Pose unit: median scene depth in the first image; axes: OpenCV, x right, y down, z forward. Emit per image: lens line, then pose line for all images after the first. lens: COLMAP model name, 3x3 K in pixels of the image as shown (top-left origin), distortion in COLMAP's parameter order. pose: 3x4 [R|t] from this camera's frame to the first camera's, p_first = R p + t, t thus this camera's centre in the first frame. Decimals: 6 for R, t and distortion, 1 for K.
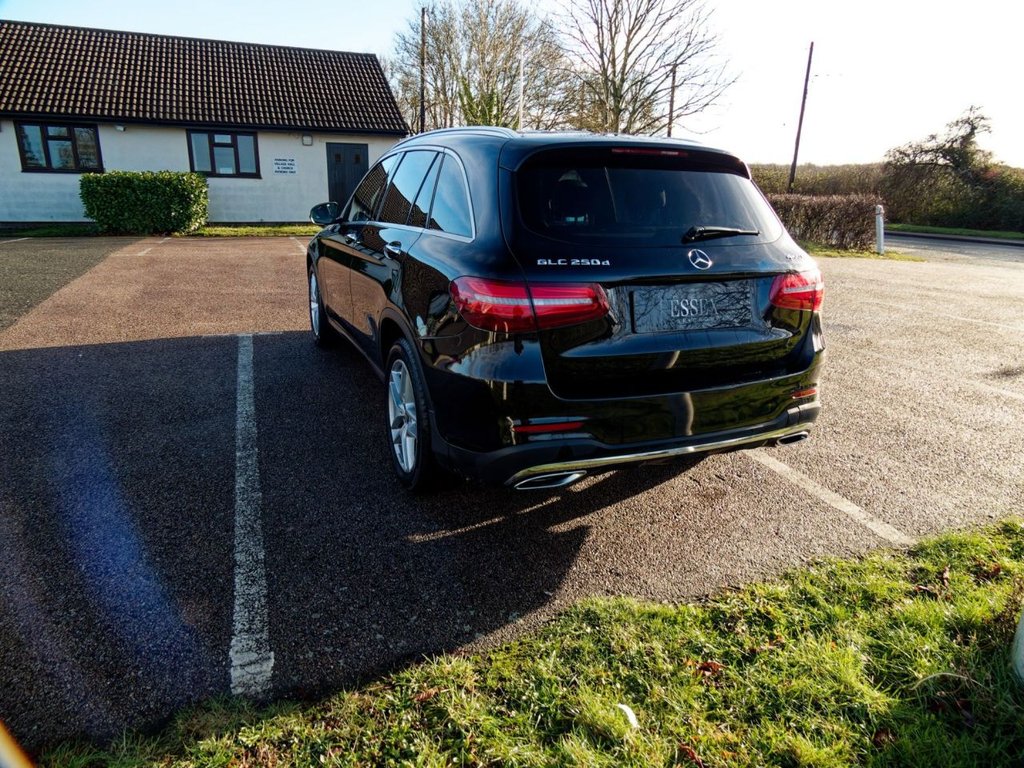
lens RADIAL K [[668.6, 0, 515.9], [0, 668.6, 388.7], [0, 0, 1]] dist [-0.010040, 0.011124]
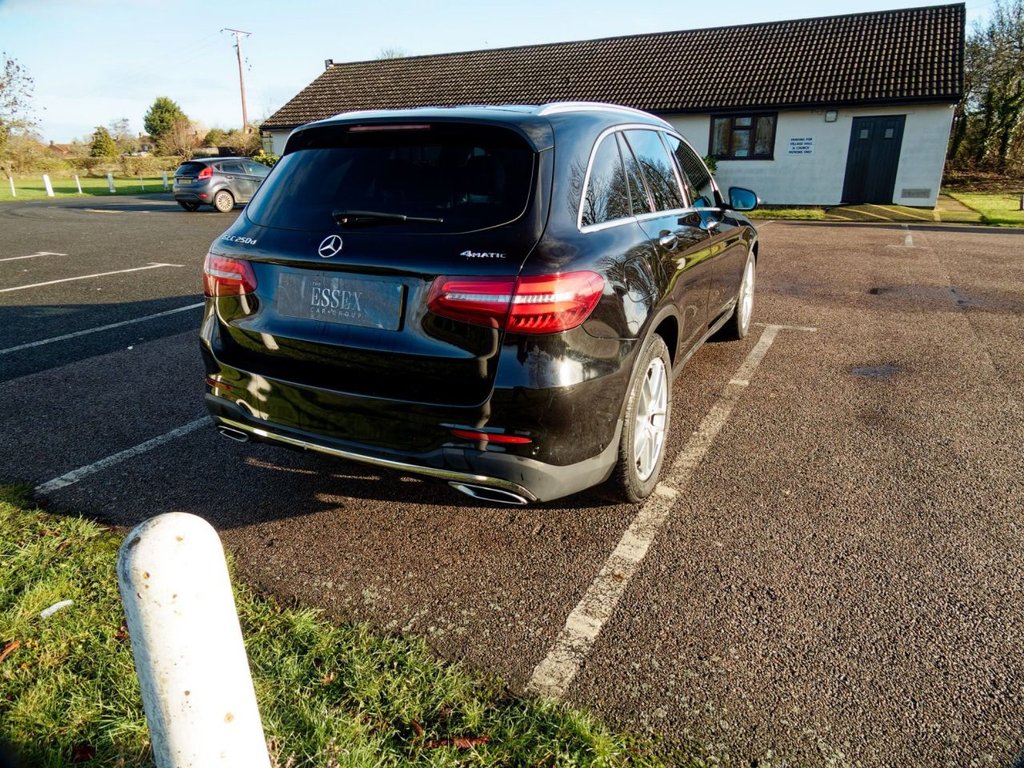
lens RADIAL K [[668.6, 0, 511.2], [0, 668.6, 386.8], [0, 0, 1]] dist [-0.010040, 0.011124]
pose [[0.640688, 0.217734, -0.736282, 0.189430], [-0.201353, 0.973033, 0.112535, -0.026246], [0.740929, 0.076153, 0.667252, 0.096841]]
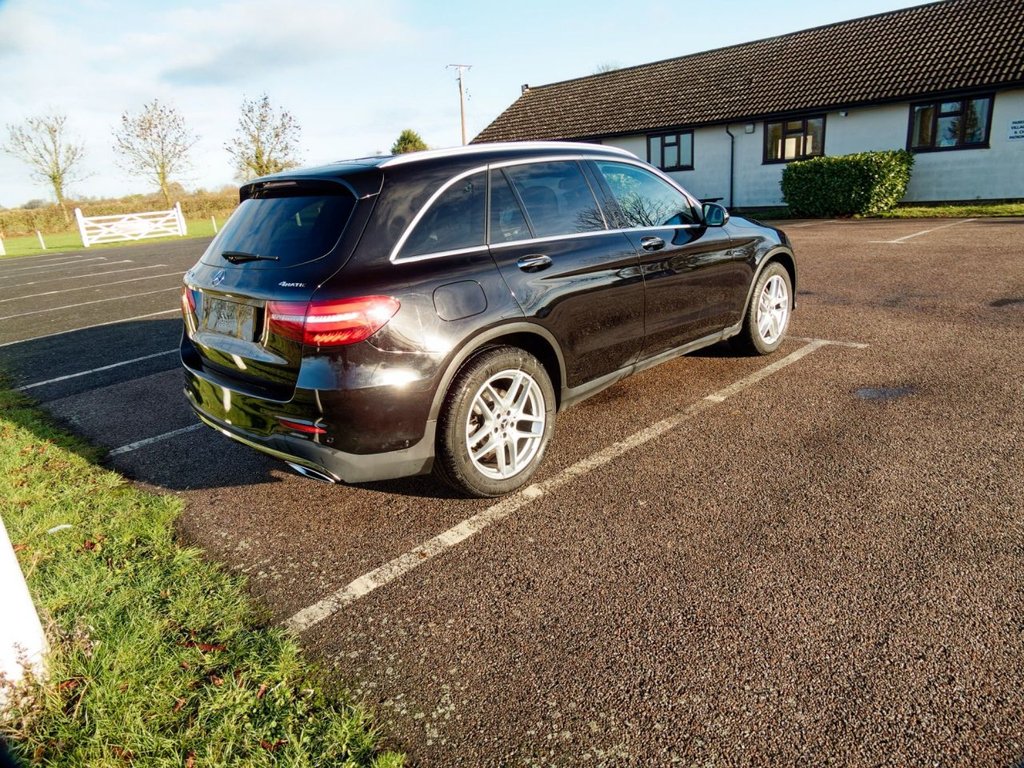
lens RADIAL K [[668.6, 0, 502.6], [0, 668.6, 383.5], [0, 0, 1]] dist [-0.010040, 0.011124]
pose [[0.357265, 0.221782, -0.907290, 0.265640], [-0.193358, 0.967918, 0.160463, -0.050092], [0.913769, 0.118103, 0.388687, 0.168191]]
